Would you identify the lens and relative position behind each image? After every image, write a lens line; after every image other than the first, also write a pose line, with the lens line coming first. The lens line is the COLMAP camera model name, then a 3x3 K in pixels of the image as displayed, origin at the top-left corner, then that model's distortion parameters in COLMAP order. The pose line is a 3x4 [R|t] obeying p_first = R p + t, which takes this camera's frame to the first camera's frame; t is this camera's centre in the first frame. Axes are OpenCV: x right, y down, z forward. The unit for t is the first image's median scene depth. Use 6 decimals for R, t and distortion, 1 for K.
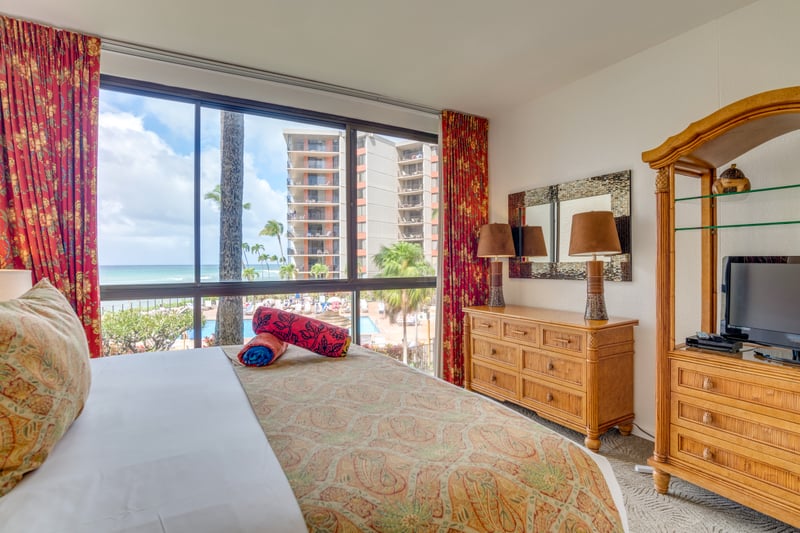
lens RADIAL K [[409.0, 0, 402.0], [0, 409.0, 264.4], [0, 0, 1]] dist [-0.033366, 0.000172]
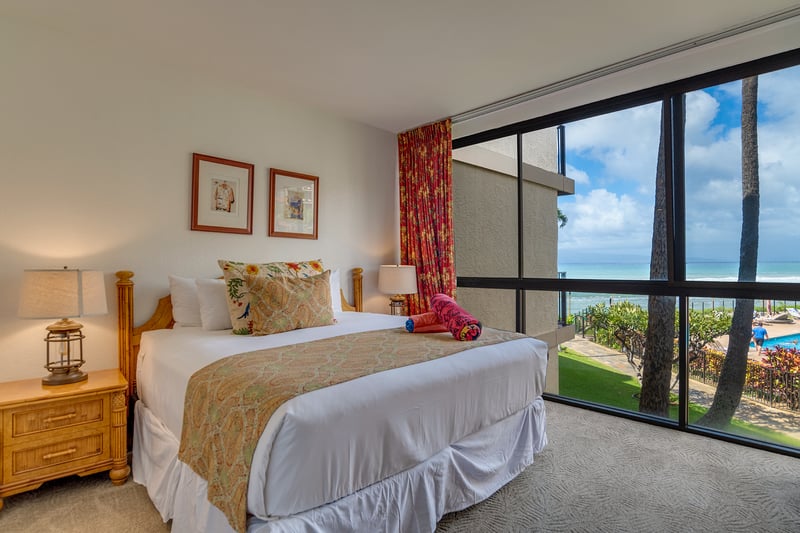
lens RADIAL K [[409.0, 0, 402.0], [0, 409.0, 264.4], [0, 0, 1]] dist [-0.033366, 0.000172]
pose [[0.258594, 0.003509, -0.965980, 0.746693], [0.002967, 0.999986, 0.004427, -0.002028], [0.965982, -0.004011, 0.258580, 0.404684]]
